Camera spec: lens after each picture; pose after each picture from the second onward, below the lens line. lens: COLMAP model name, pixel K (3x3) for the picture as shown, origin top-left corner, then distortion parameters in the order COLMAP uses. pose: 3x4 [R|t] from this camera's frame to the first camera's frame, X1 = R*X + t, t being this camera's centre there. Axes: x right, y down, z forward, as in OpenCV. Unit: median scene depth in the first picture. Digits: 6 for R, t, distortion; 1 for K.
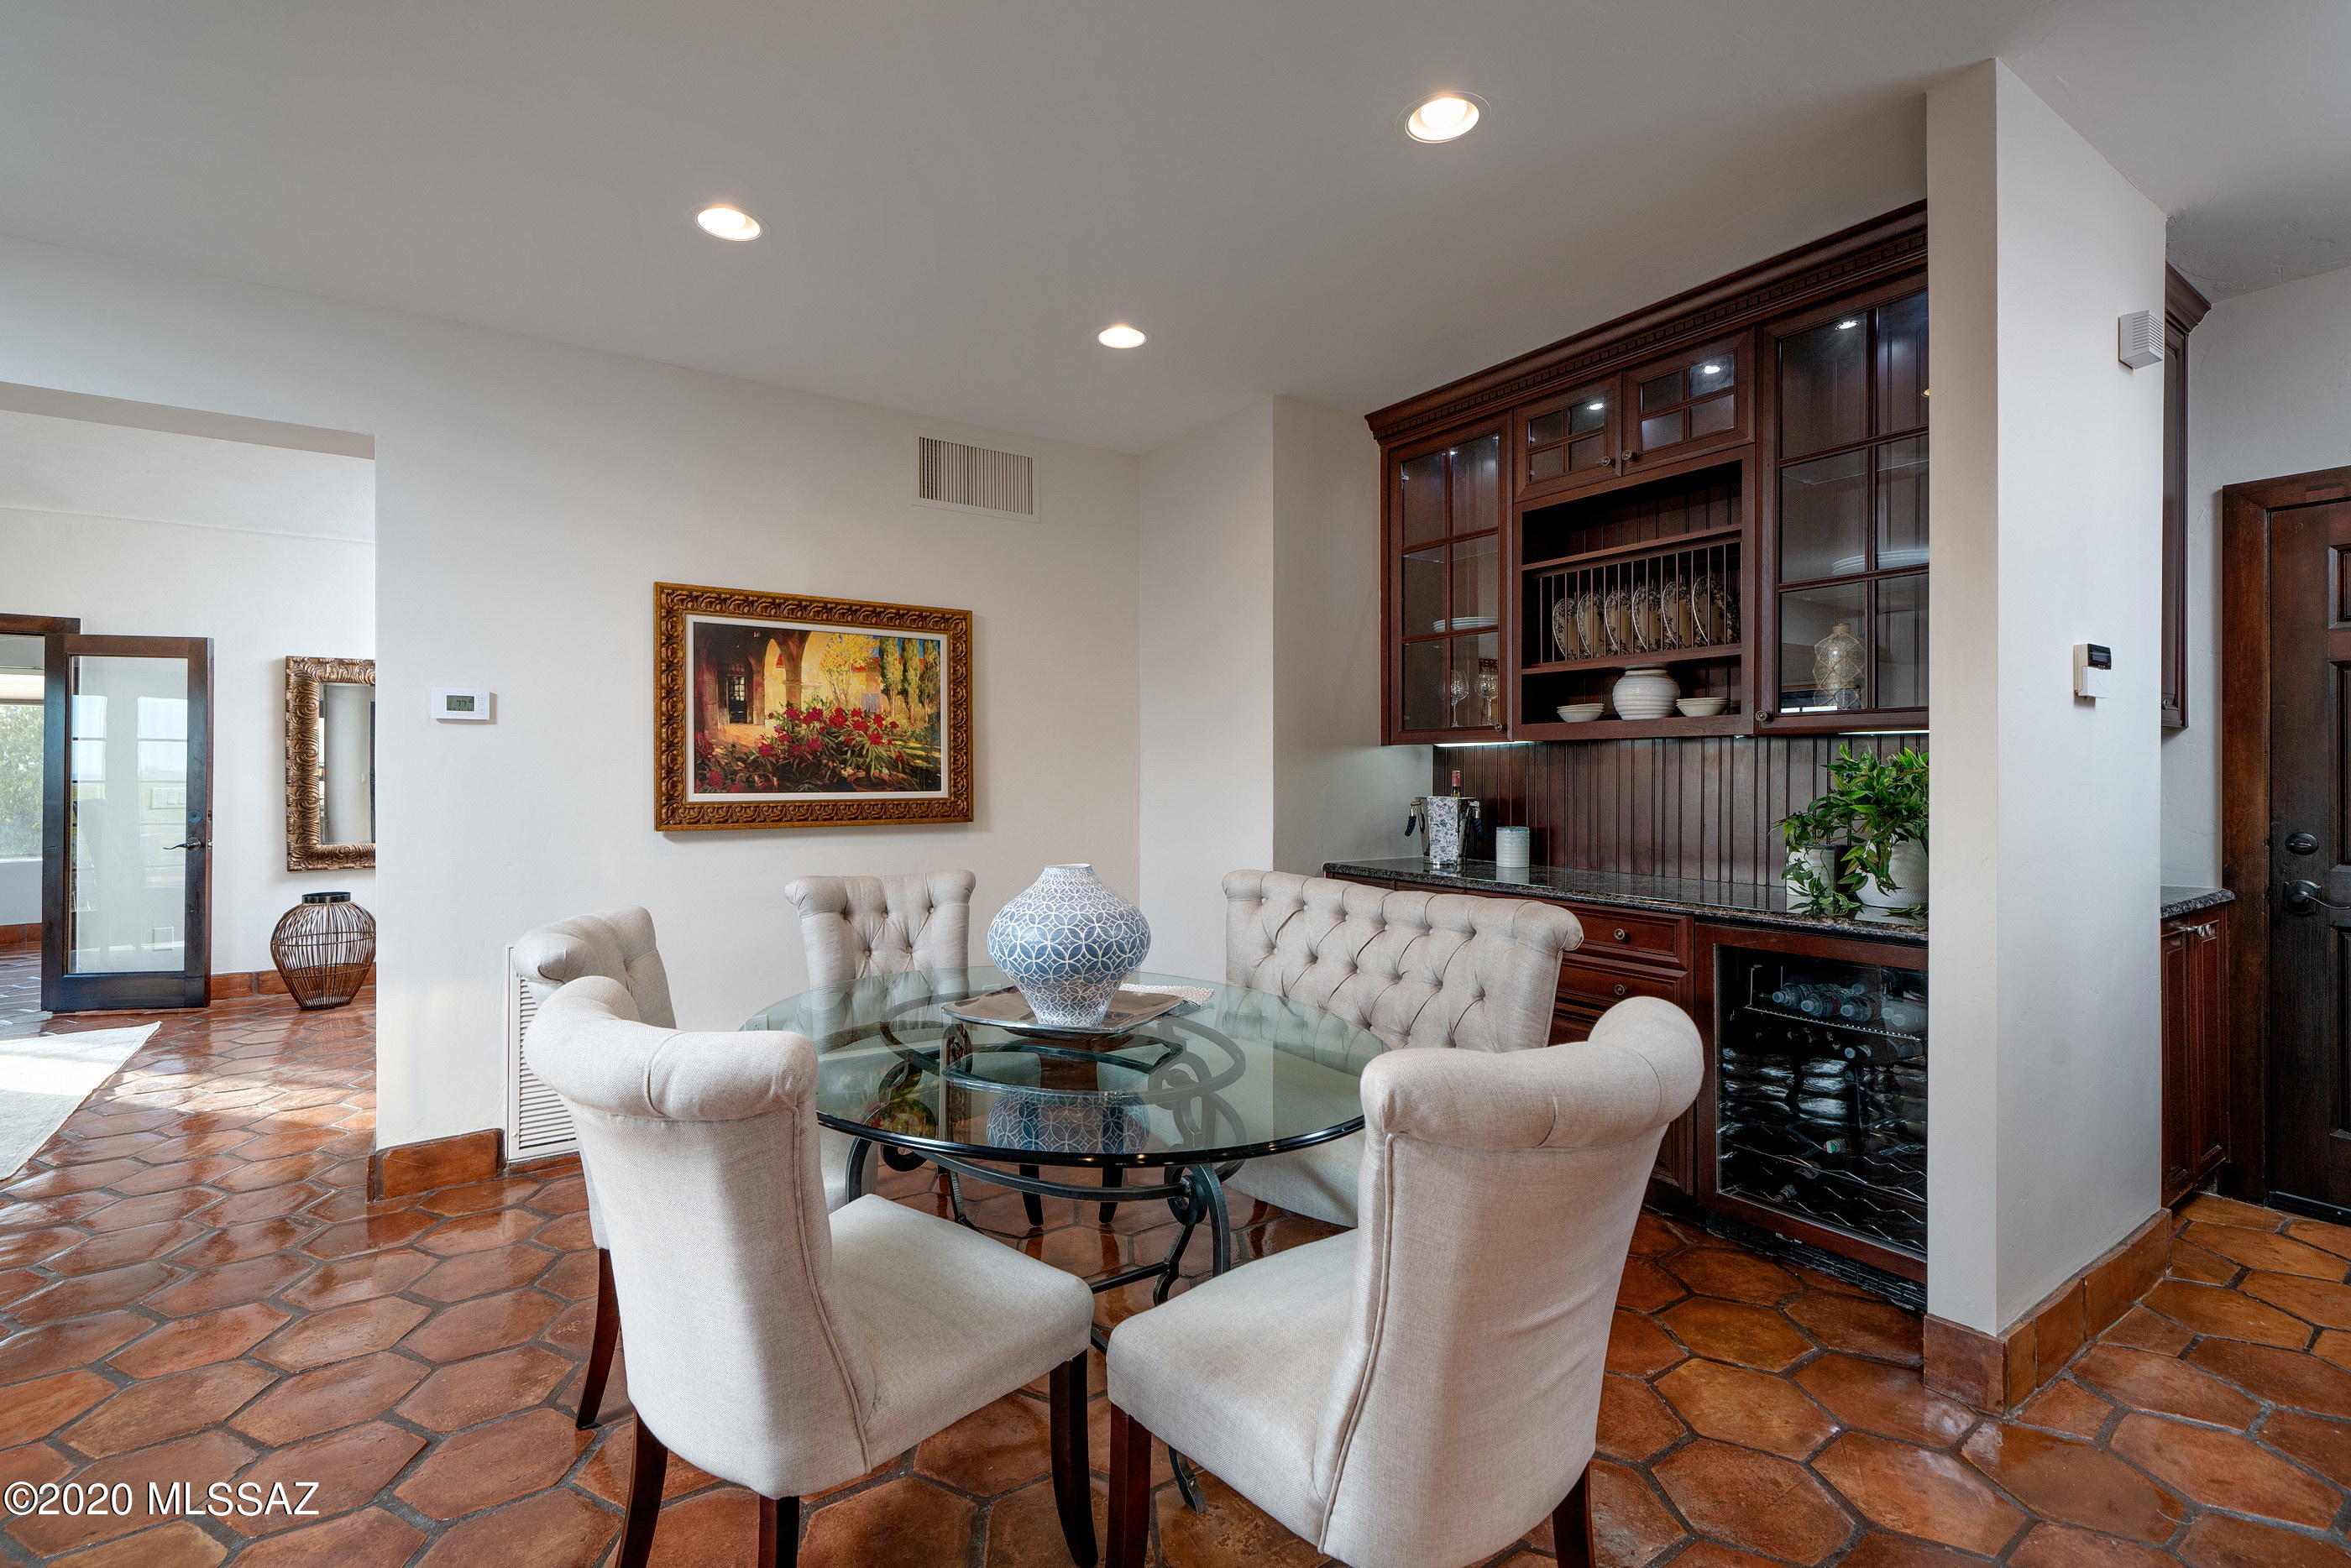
lens RADIAL K [[1071.6, 0, 1175.5], [0, 1071.6, 784.0], [0, 0, 1]] dist [0.015824, 0.000094]
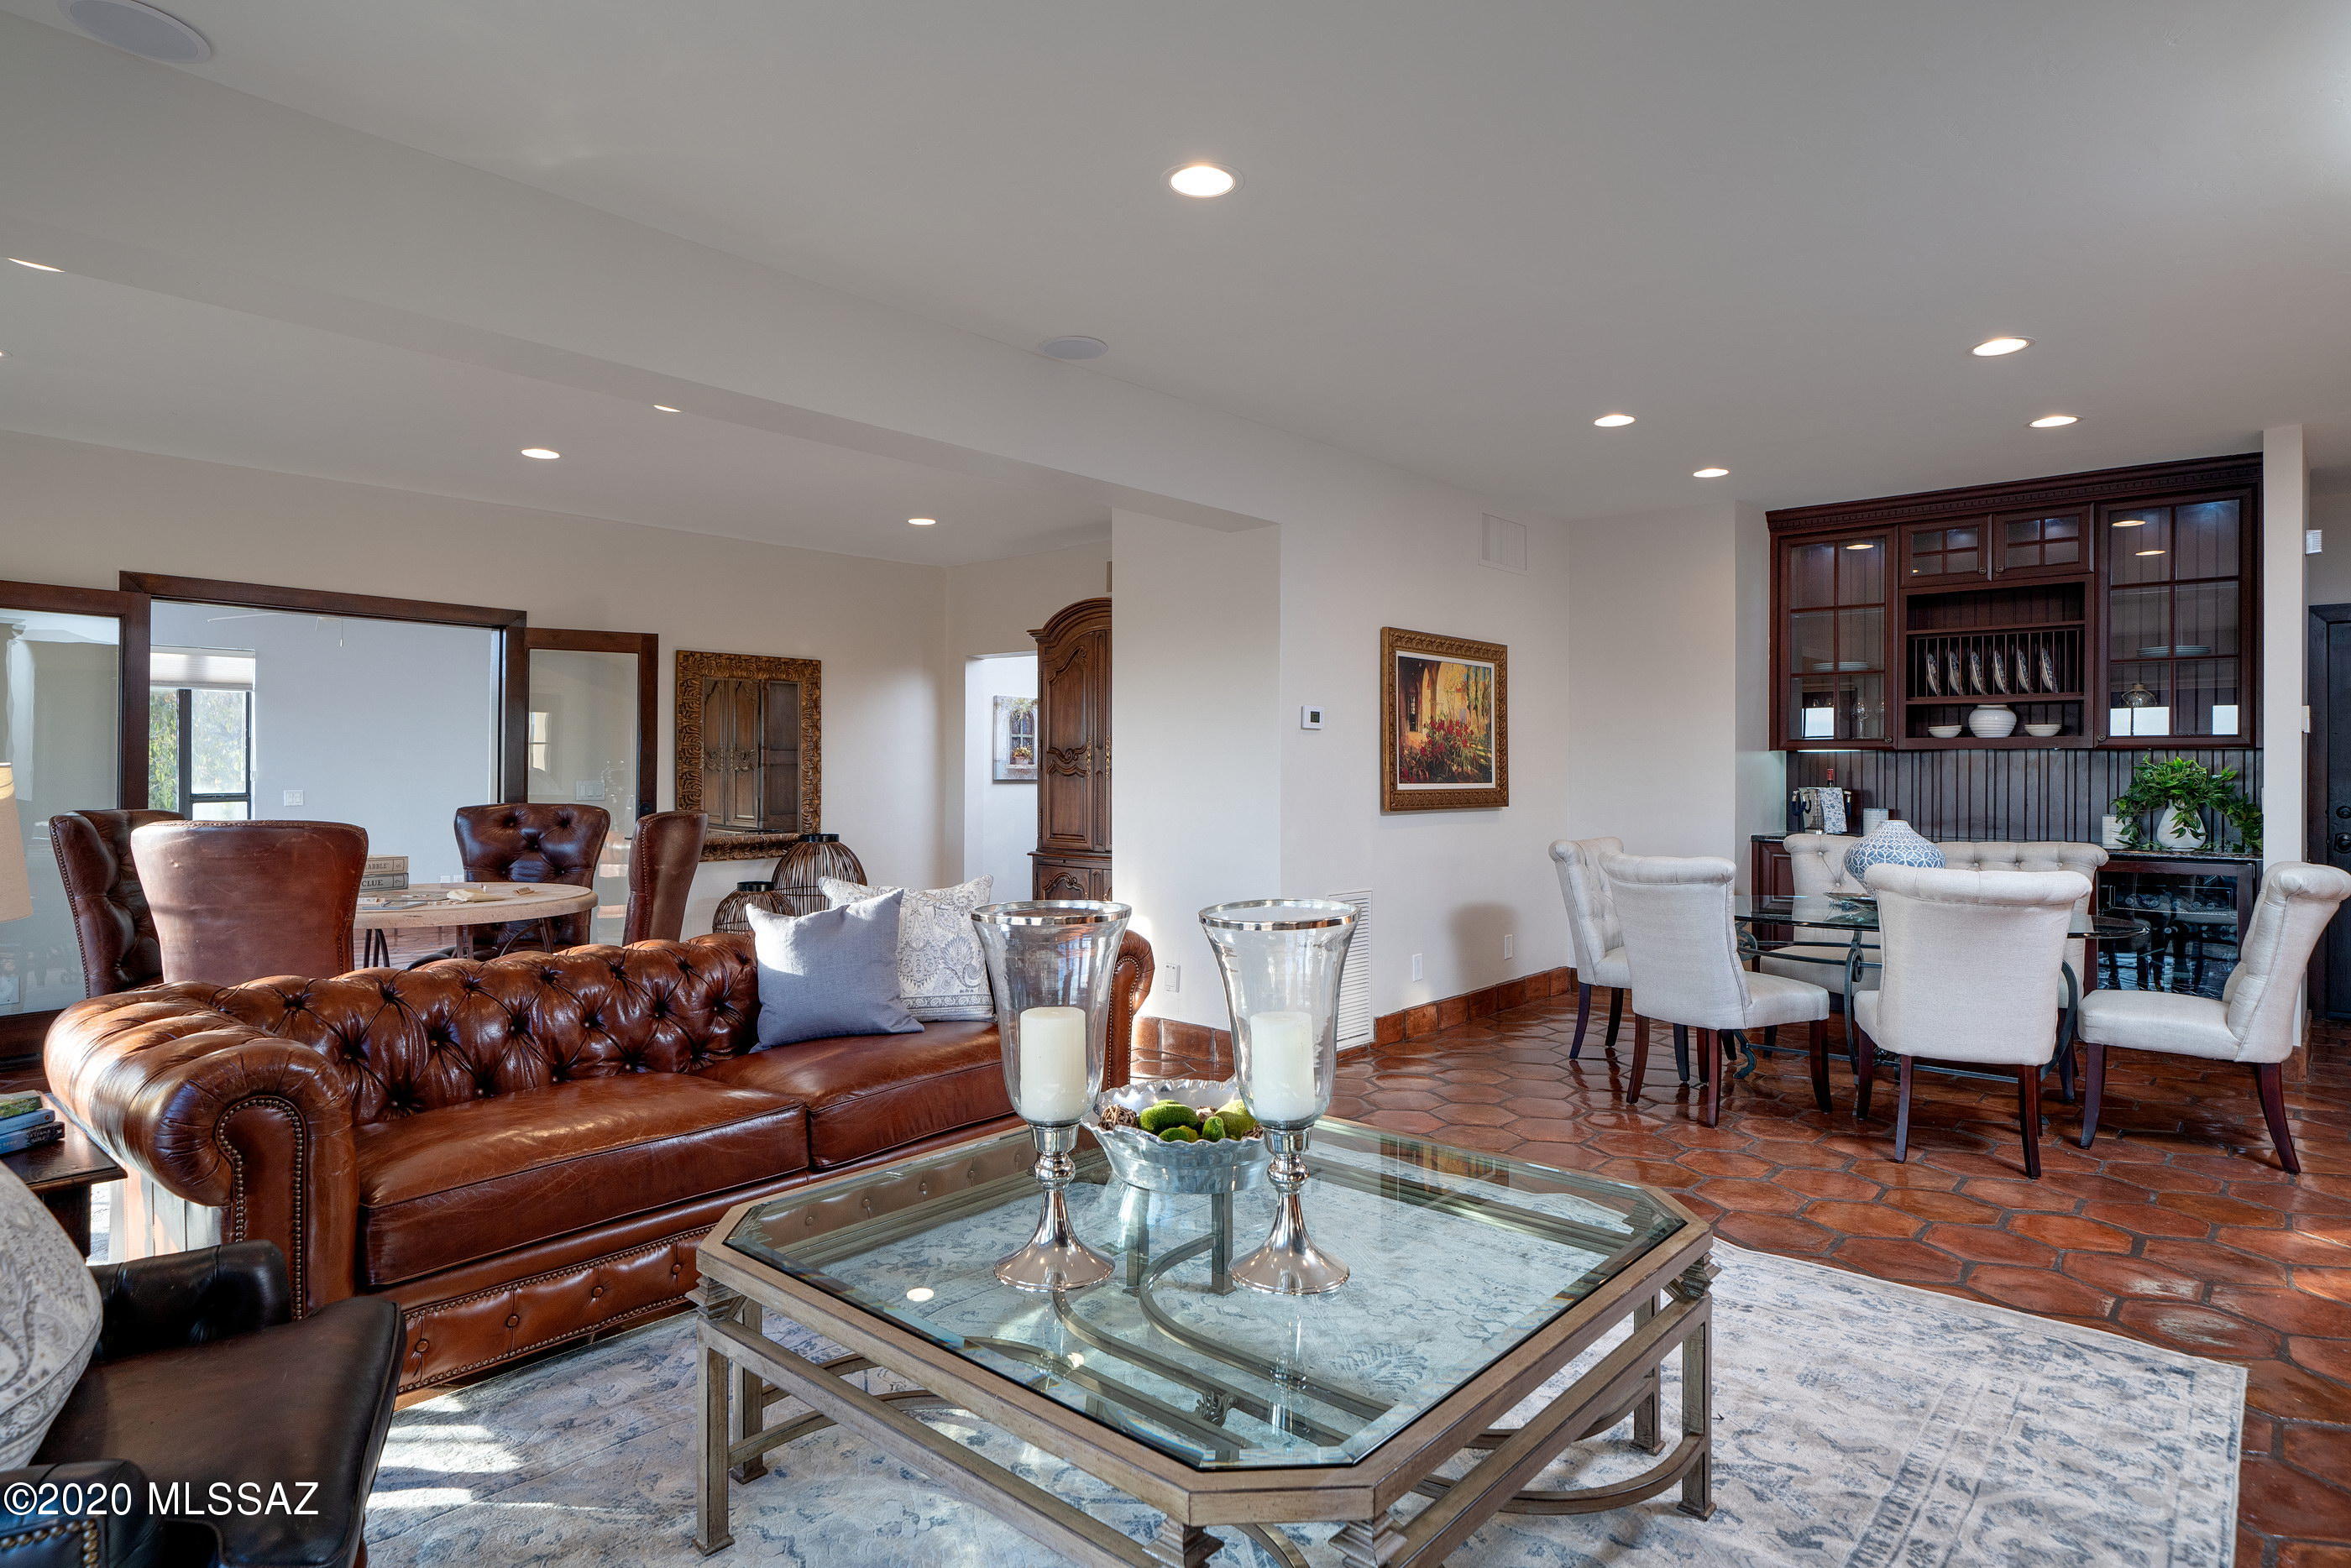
lens RADIAL K [[1305.5, 0, 1175.5], [0, 1305.5, 784.0], [0, 0, 1]] dist [0.021086, -0.000022]
pose [[0.967390, 0.001966, 0.253285, -1.077844], [-0.001691, 0.999998, -0.001305, 0.011561], [-0.253287, 0.000834, 0.967391, -0.485770]]
